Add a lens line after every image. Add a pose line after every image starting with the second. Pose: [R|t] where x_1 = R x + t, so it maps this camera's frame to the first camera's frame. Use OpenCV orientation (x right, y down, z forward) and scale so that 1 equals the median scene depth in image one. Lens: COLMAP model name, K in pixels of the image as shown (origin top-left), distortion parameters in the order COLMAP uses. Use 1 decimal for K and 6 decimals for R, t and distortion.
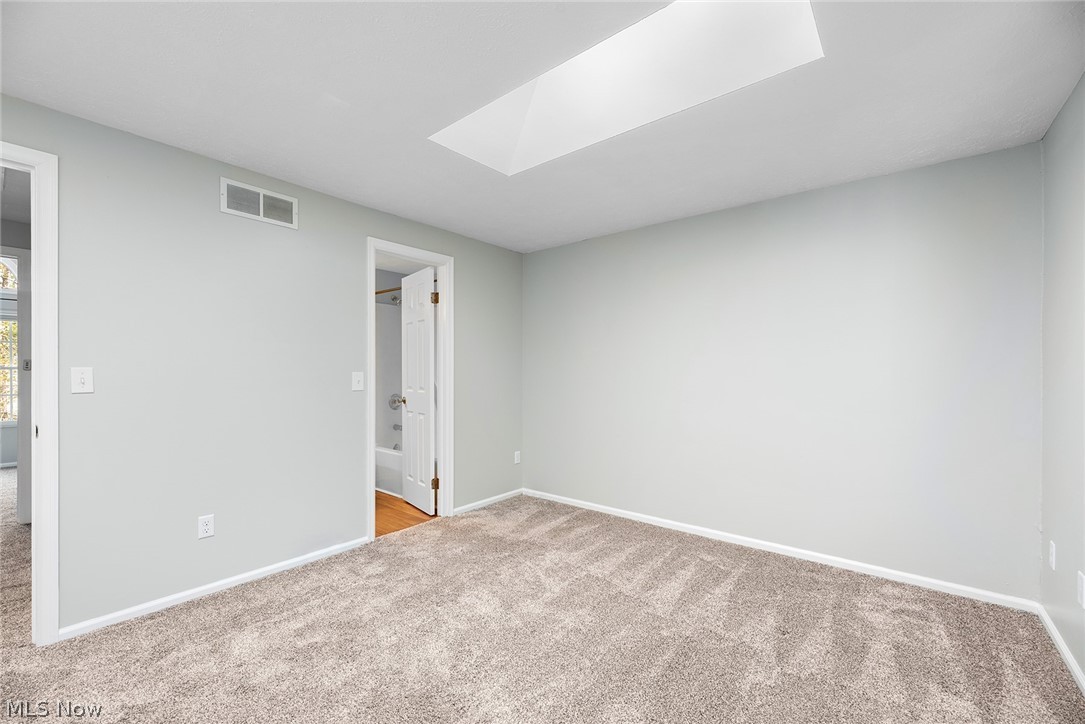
lens RADIAL K [[437.2, 0, 543.1], [0, 437.2, 376.2], [0, 0, 1]] dist [-0.002923, -0.000397]
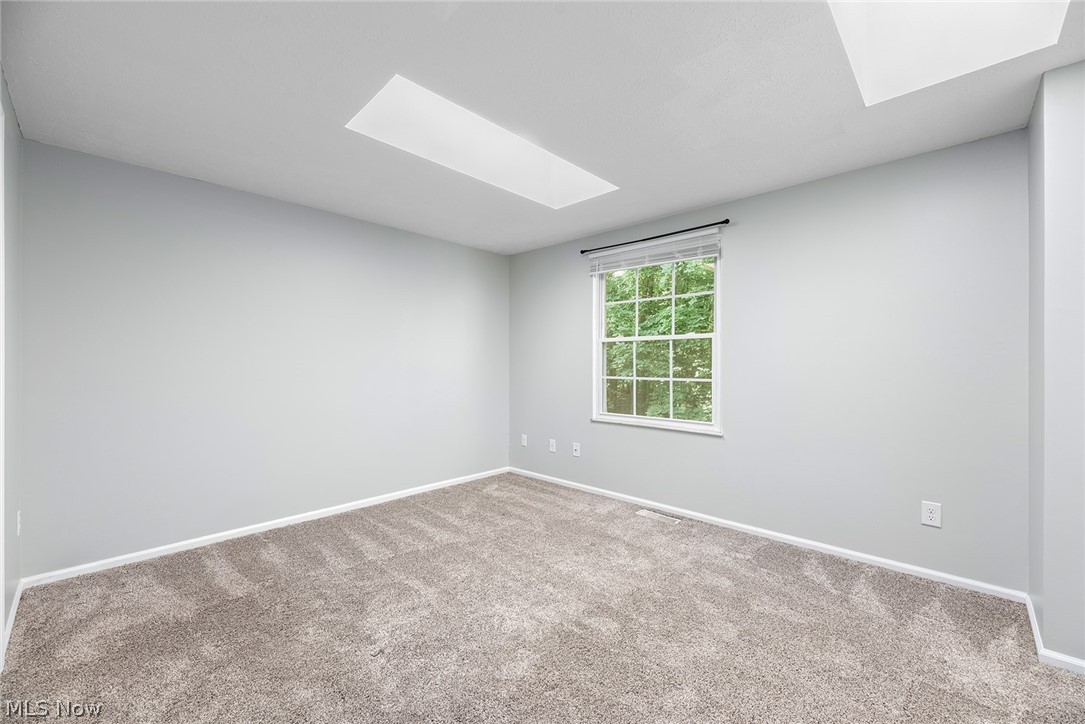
lens RADIAL K [[437.2, 0, 545.4], [0, 437.2, 360.4], [0, 0, 1]] dist [-0.002923, -0.000397]
pose [[0.072150, 0.003031, 0.997389, -0.839090], [0.004613, 0.999984, -0.003372, -0.004147], [-0.997383, 0.004844, 0.072135, 0.527894]]
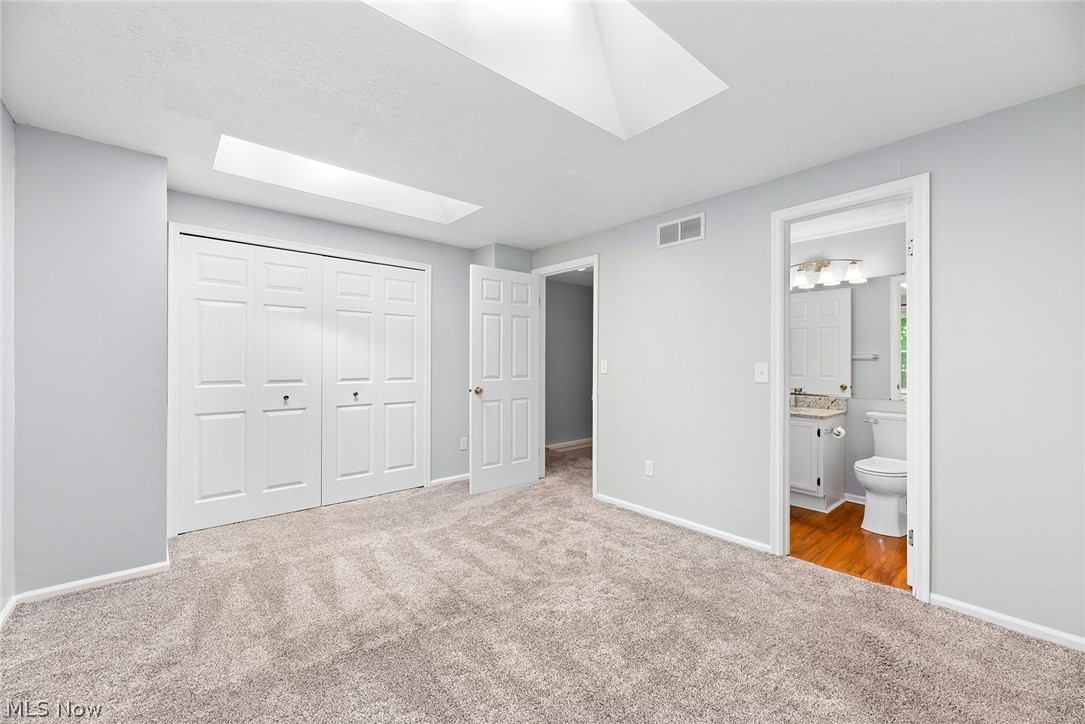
lens RADIAL K [[437.2, 0, 545.5], [0, 437.2, 359.7], [0, 0, 1]] dist [-0.002923, -0.000397]
pose [[-0.170325, -0.006802, -0.985365, 0.638623], [-0.009516, 0.999941, -0.005258, -0.007033], [0.985342, 0.008482, -0.170379, 0.788298]]
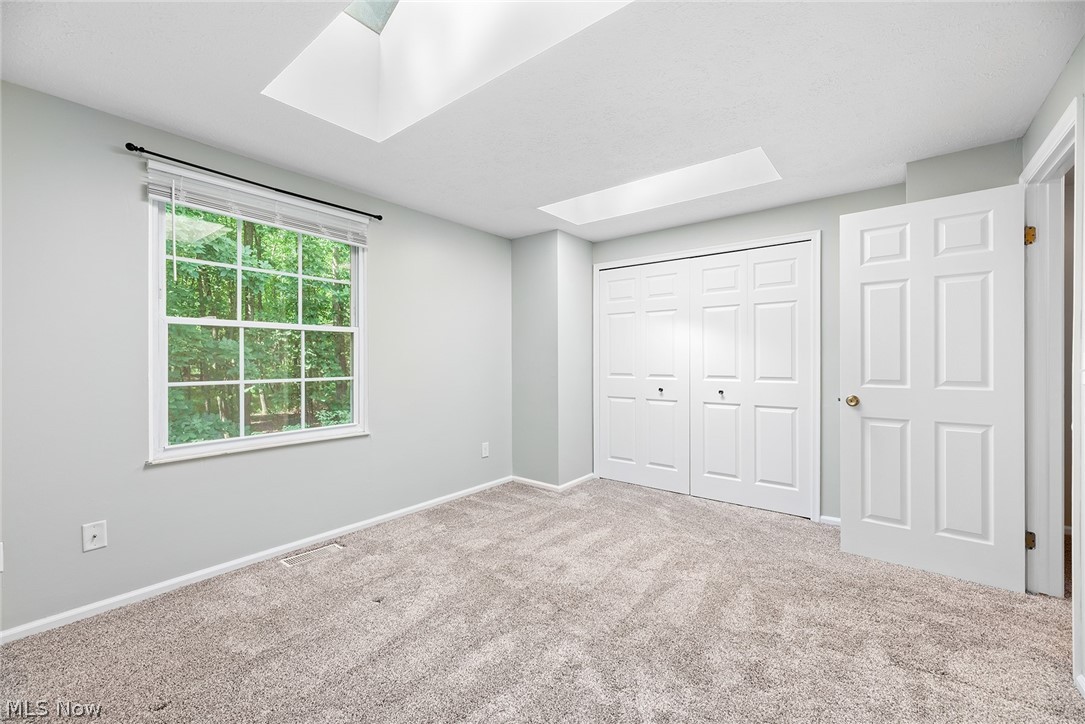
lens RADIAL K [[437.2, 0, 542.6], [0, 437.2, 358.5], [0, 0, 1]] dist [-0.002923, -0.000397]
pose [[-0.999932, -0.001366, -0.011556, -0.070565], [-0.001409, 0.999992, 0.003658, -0.006110], [0.011551, 0.003674, -0.999927, 1.294445]]
